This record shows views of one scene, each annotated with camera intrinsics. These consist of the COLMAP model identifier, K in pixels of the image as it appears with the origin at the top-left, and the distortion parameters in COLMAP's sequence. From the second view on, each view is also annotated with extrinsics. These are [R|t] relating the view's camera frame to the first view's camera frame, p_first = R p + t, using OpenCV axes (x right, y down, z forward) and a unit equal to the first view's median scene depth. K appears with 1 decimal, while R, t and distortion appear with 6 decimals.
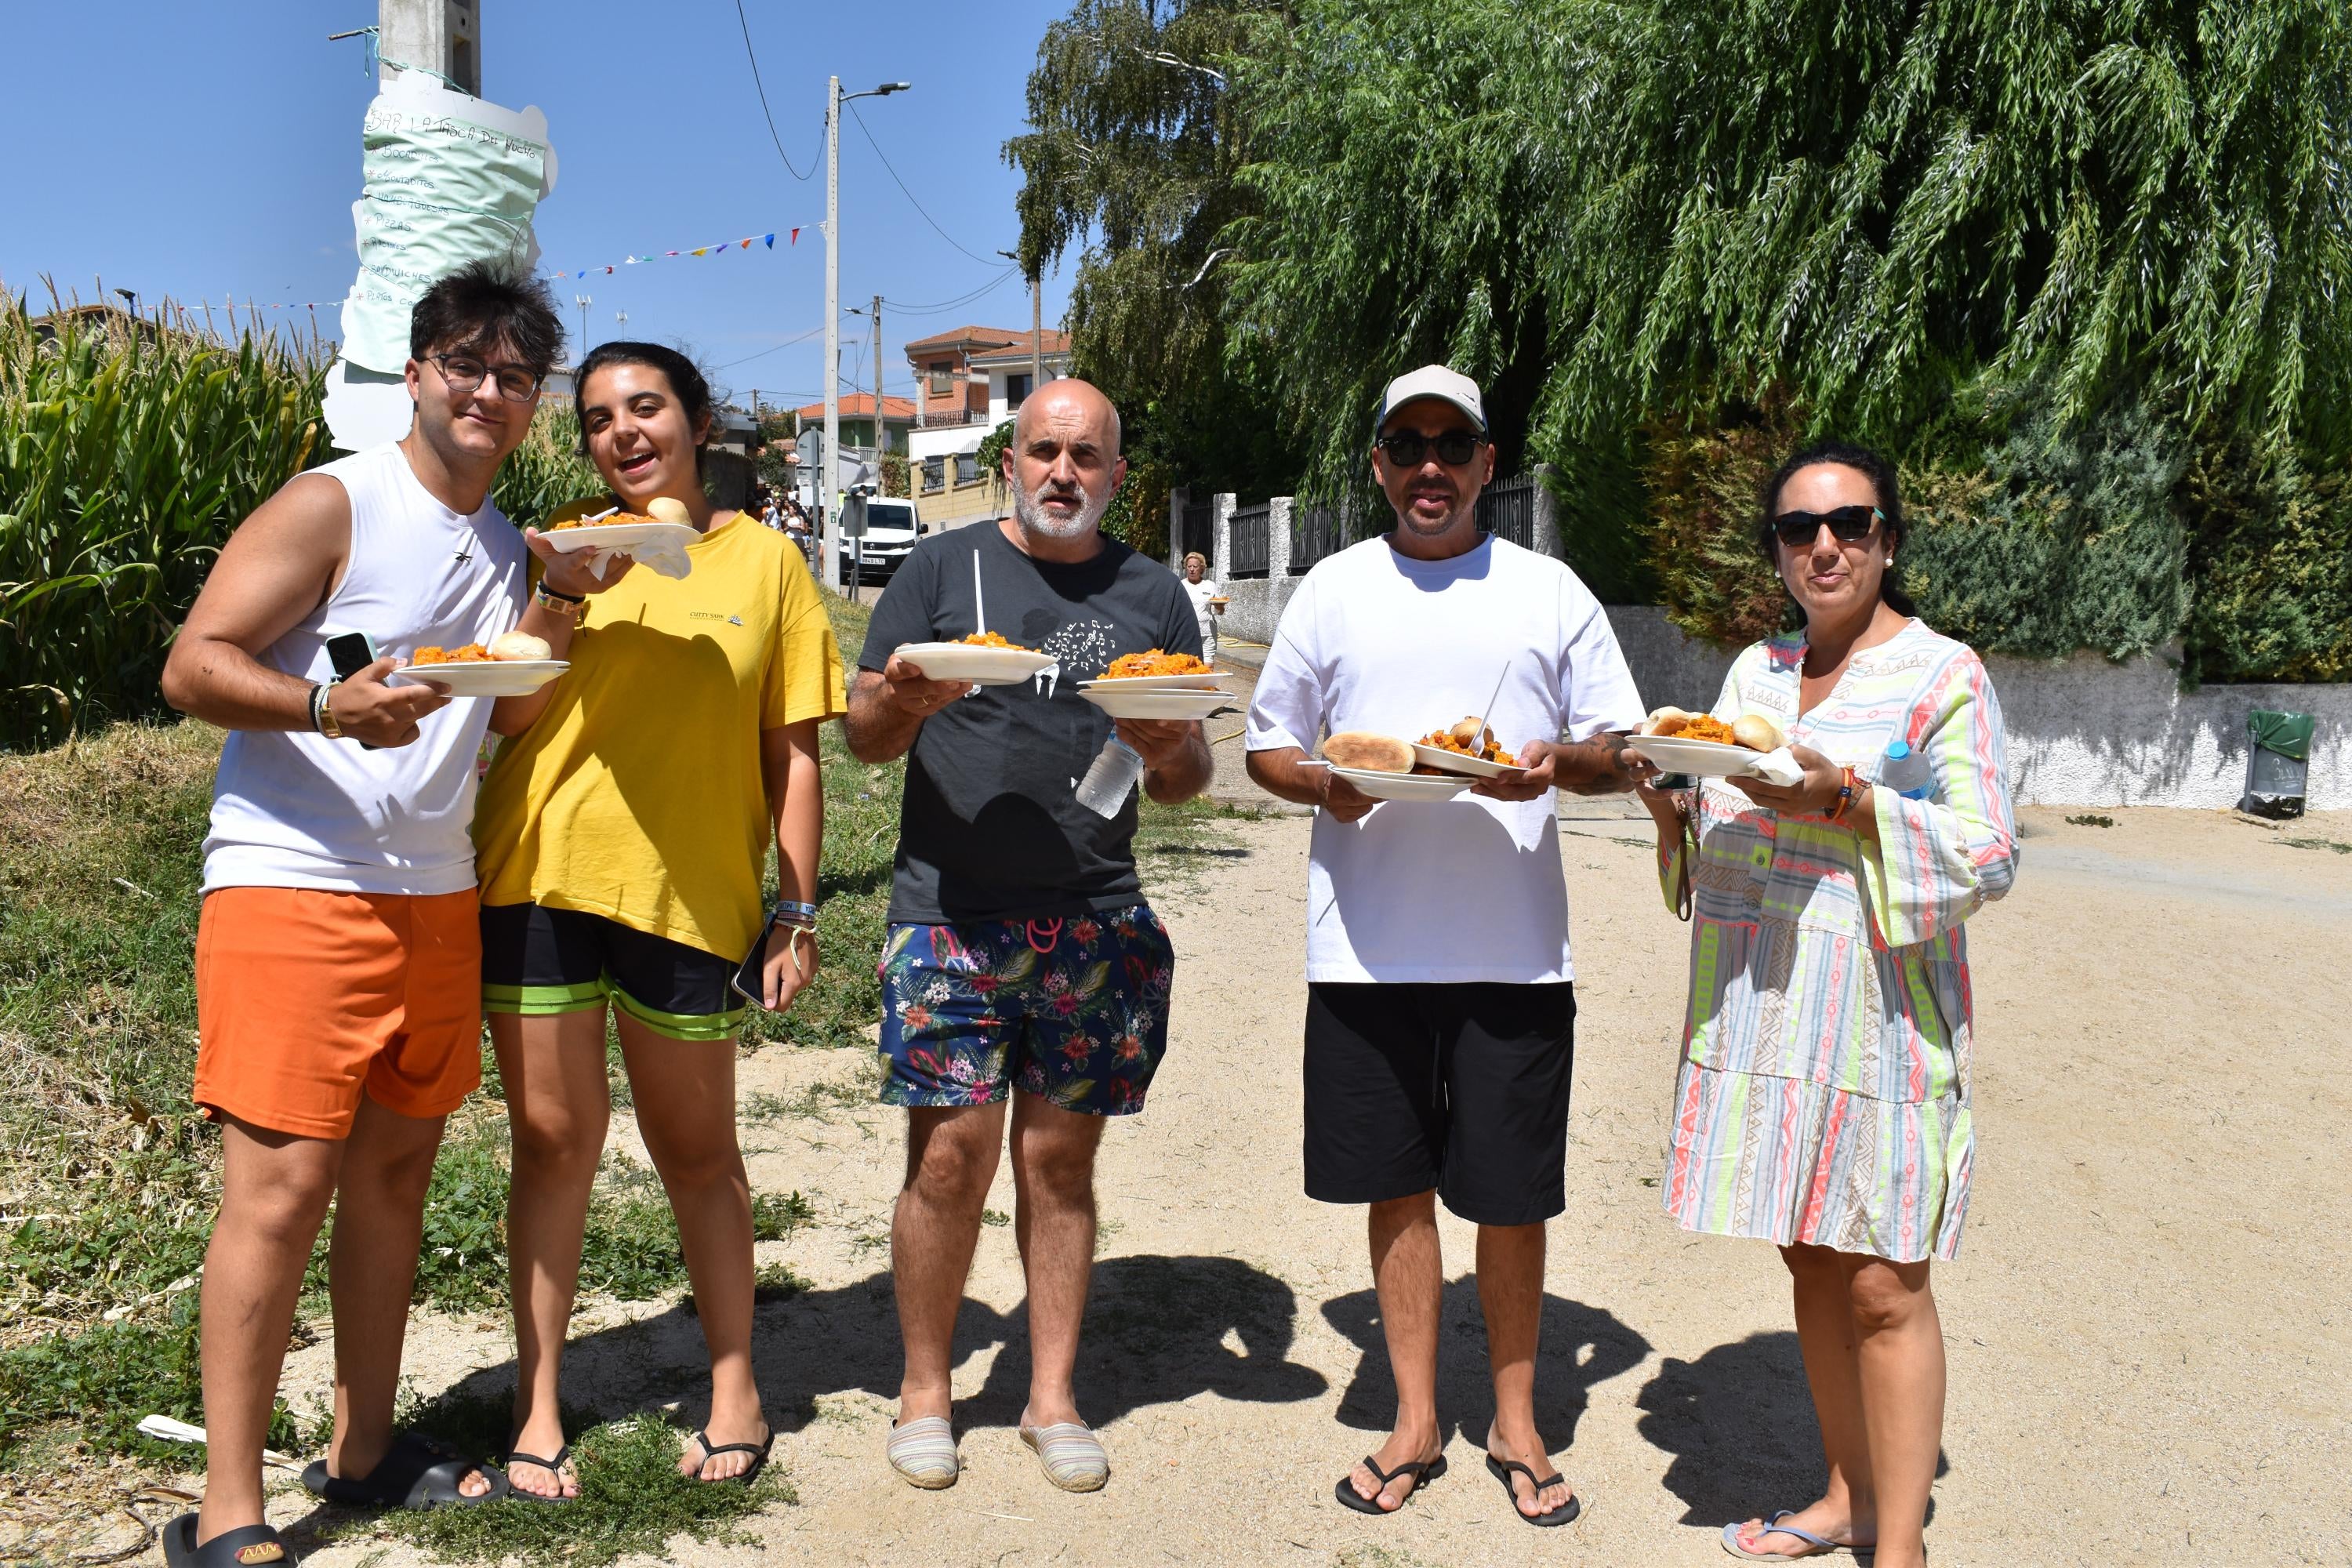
lens RADIAL K [[2670.1, 0, 1176.0], [0, 2670.1, 784.0], [0, 0, 1]] dist [0.001791, -0.394781]
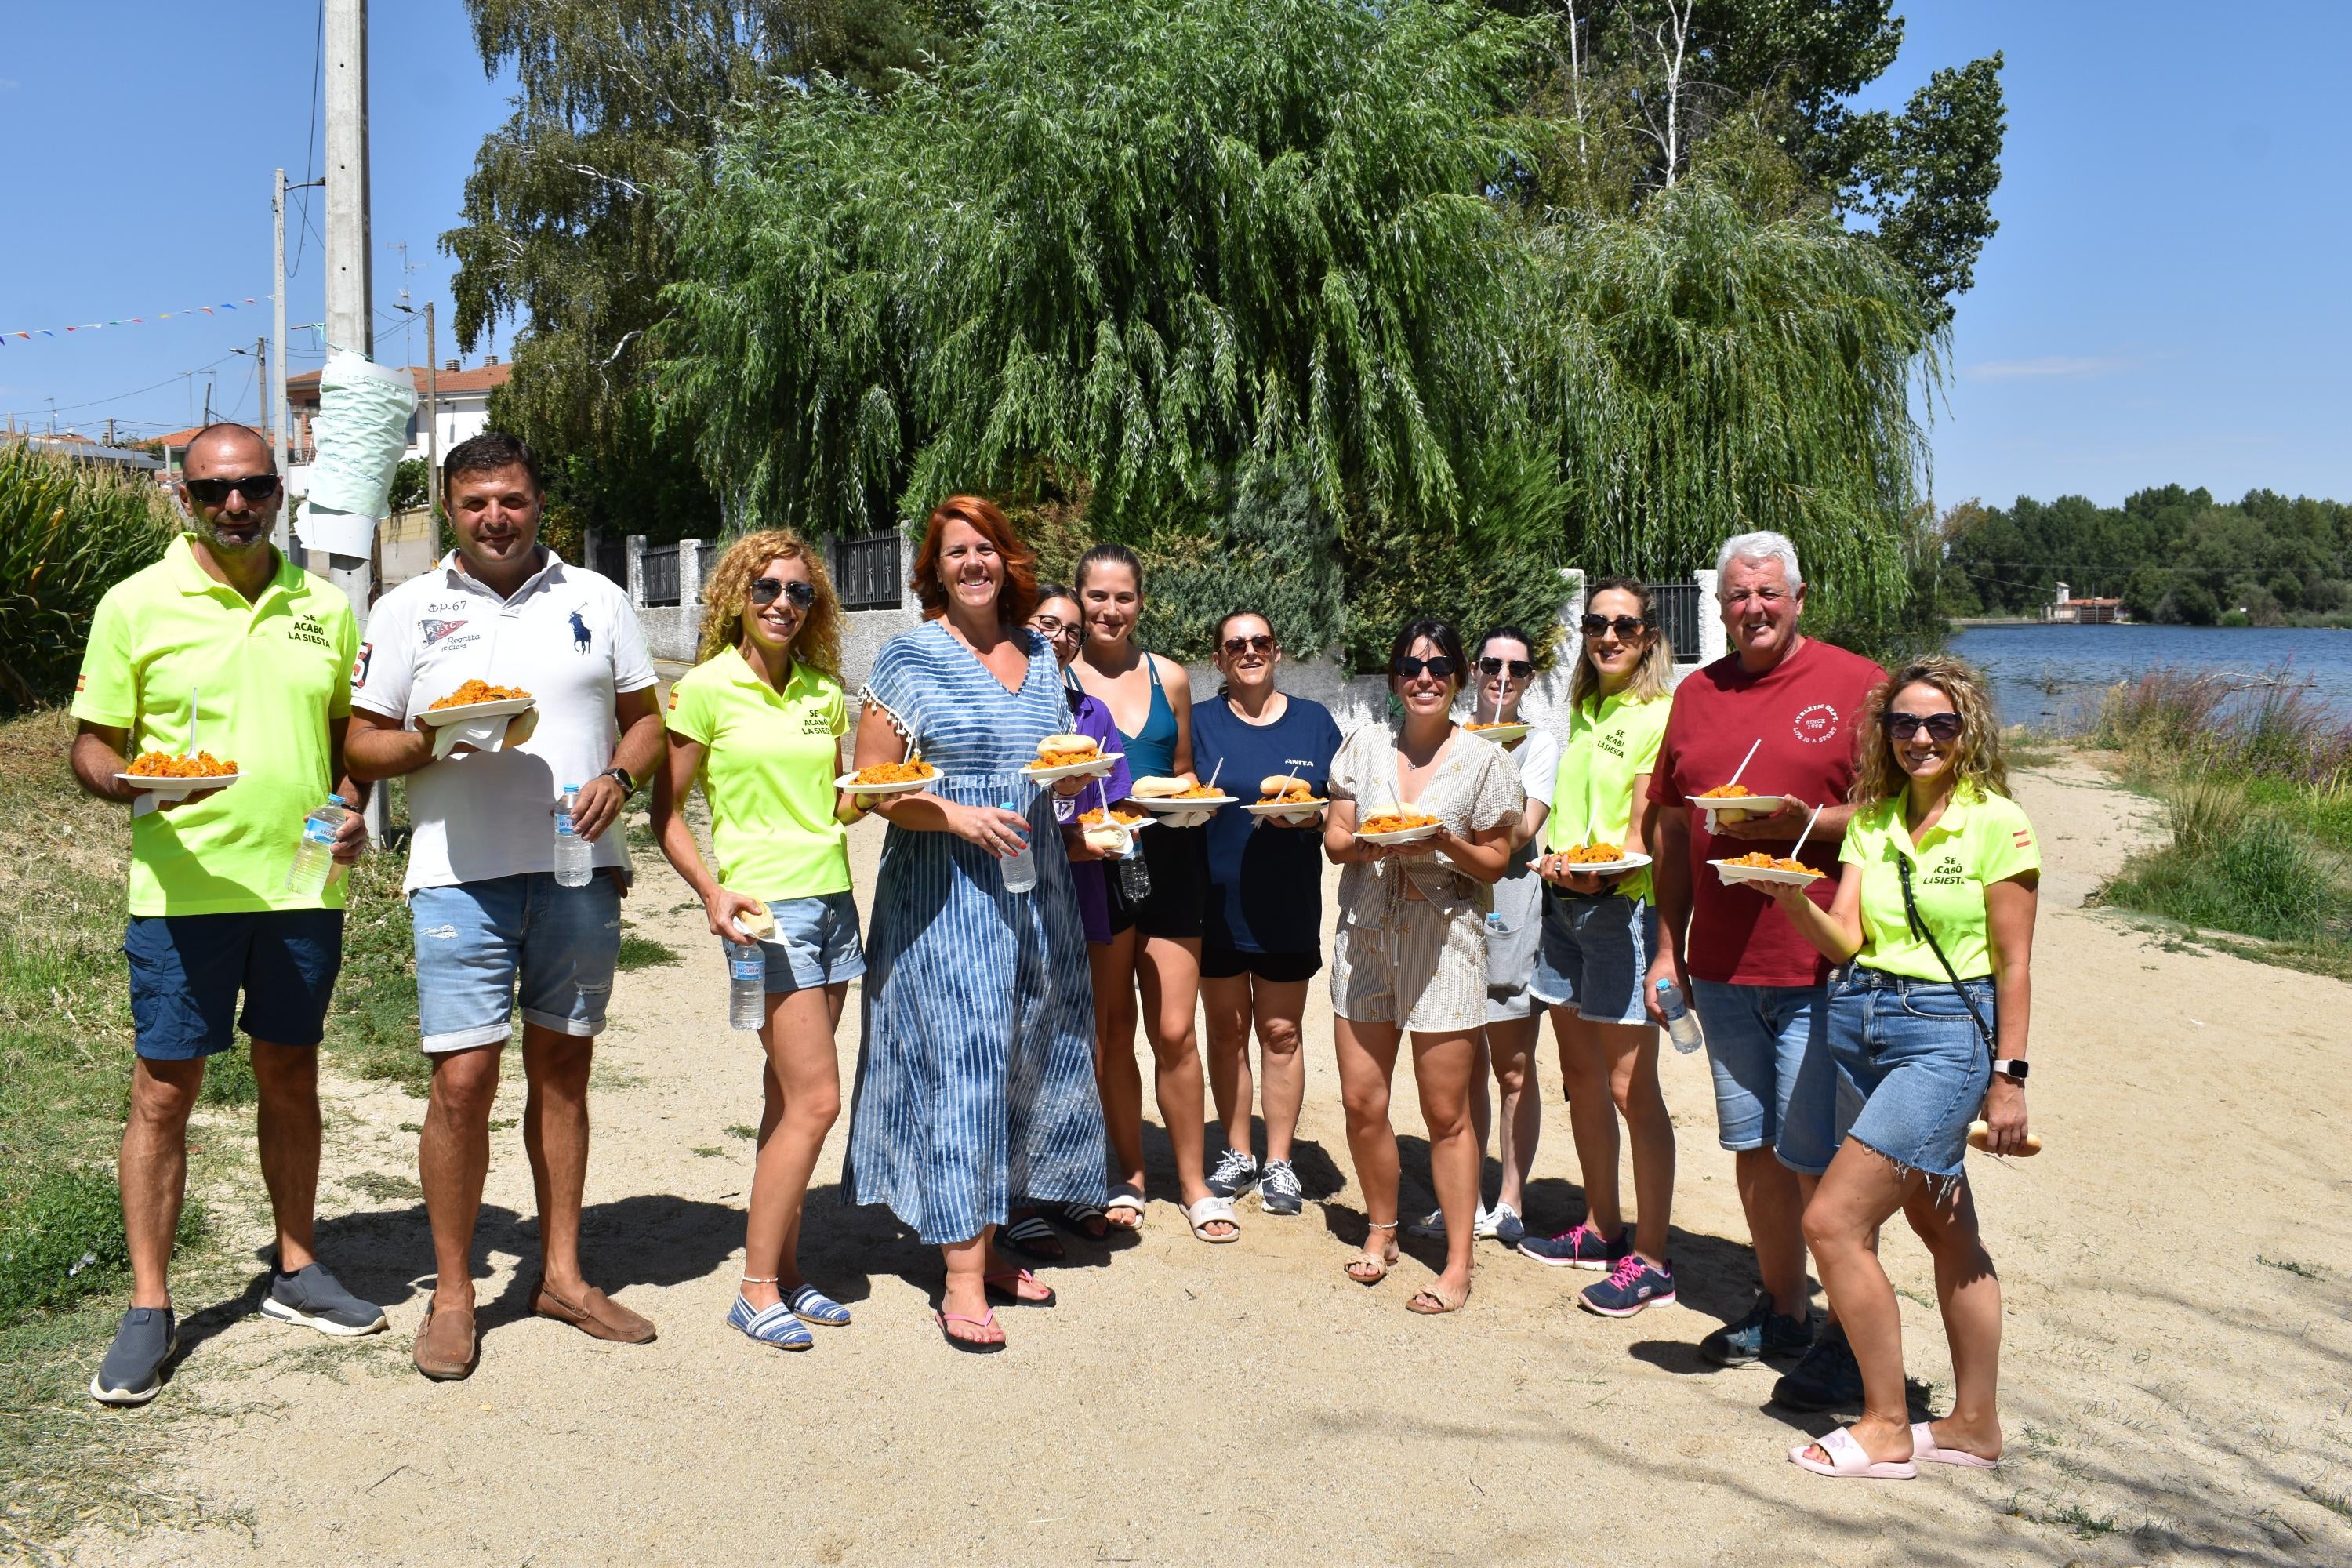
lens RADIAL K [[3897.5, 0, 1176.0], [0, 3897.5, 784.0], [0, 0, 1]] dist [0.024407, -0.000288]
pose [[0.976765, -0.014657, 0.213812, -0.172958], [0.020971, 0.999408, -0.027291, 0.077307], [-0.213285, 0.031141, 0.976494, -1.061388]]
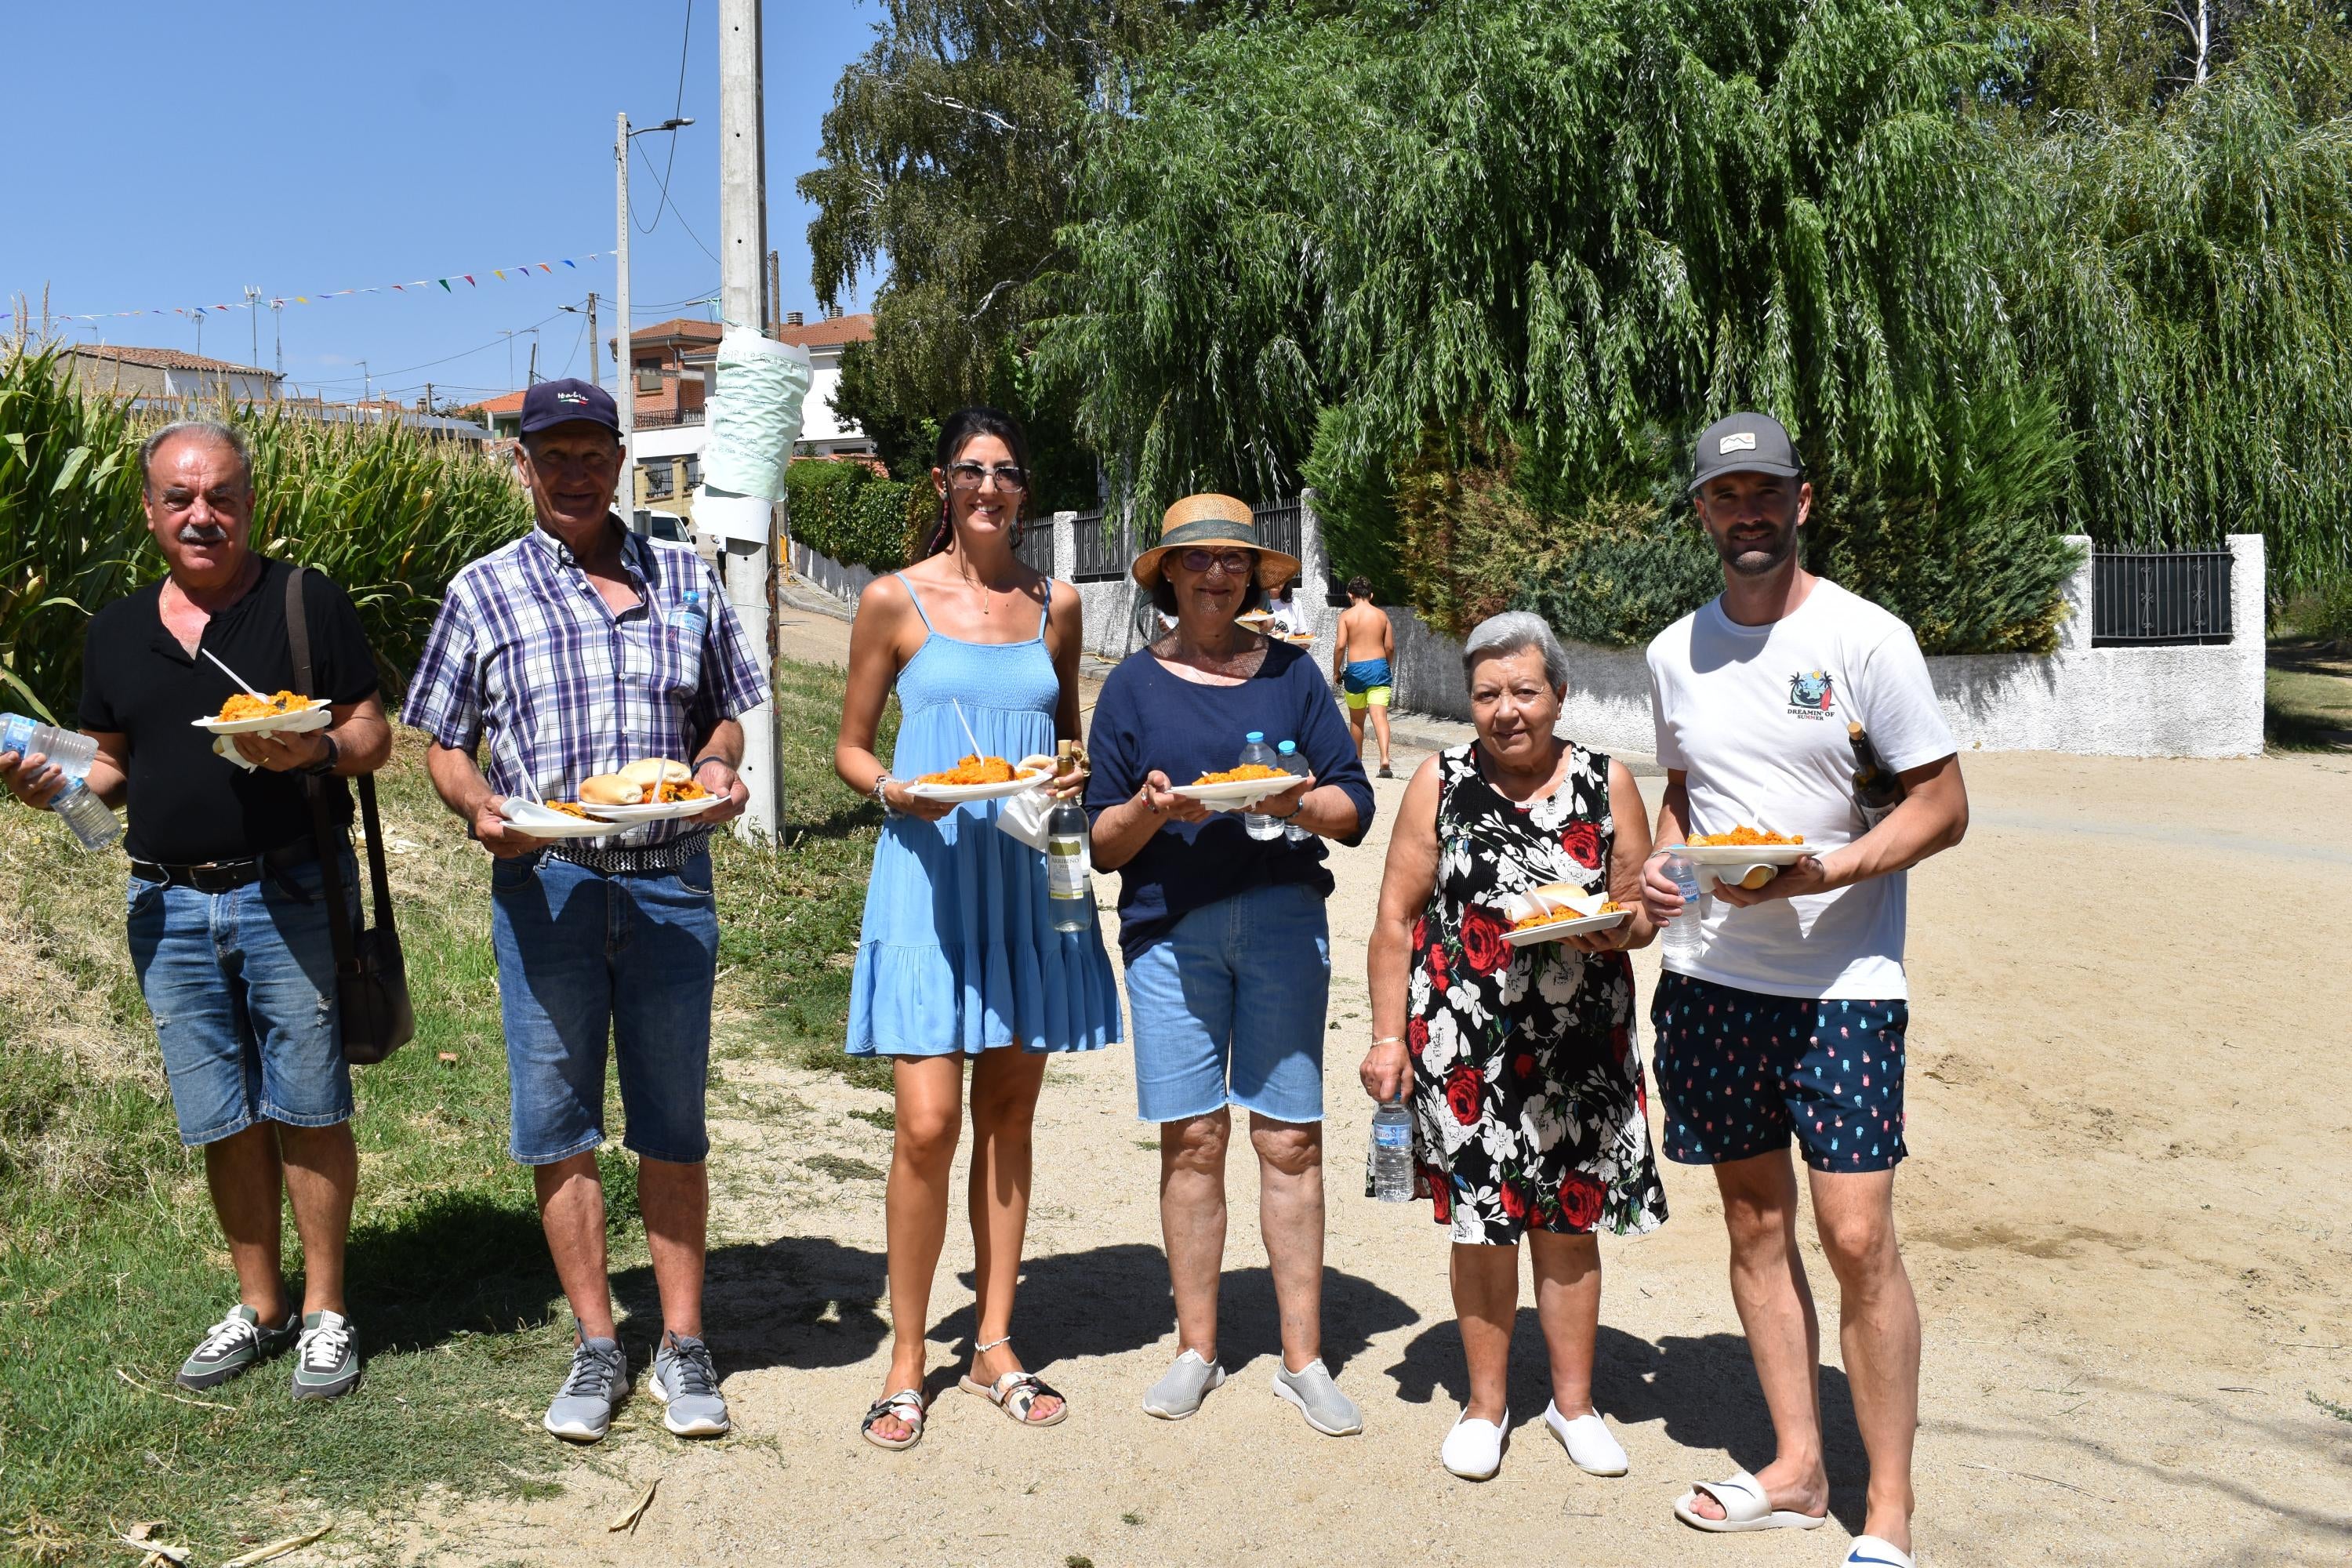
lens RADIAL K [[3897.5, 0, 1176.0], [0, 3897.5, 784.0], [0, 0, 1]] dist [0.024407, -0.000288]
pose [[0.994425, -0.016831, 0.104092, -0.125470], [0.019619, 0.999474, -0.025820, 0.064065], [-0.103602, 0.027718, 0.994232, -0.838906]]
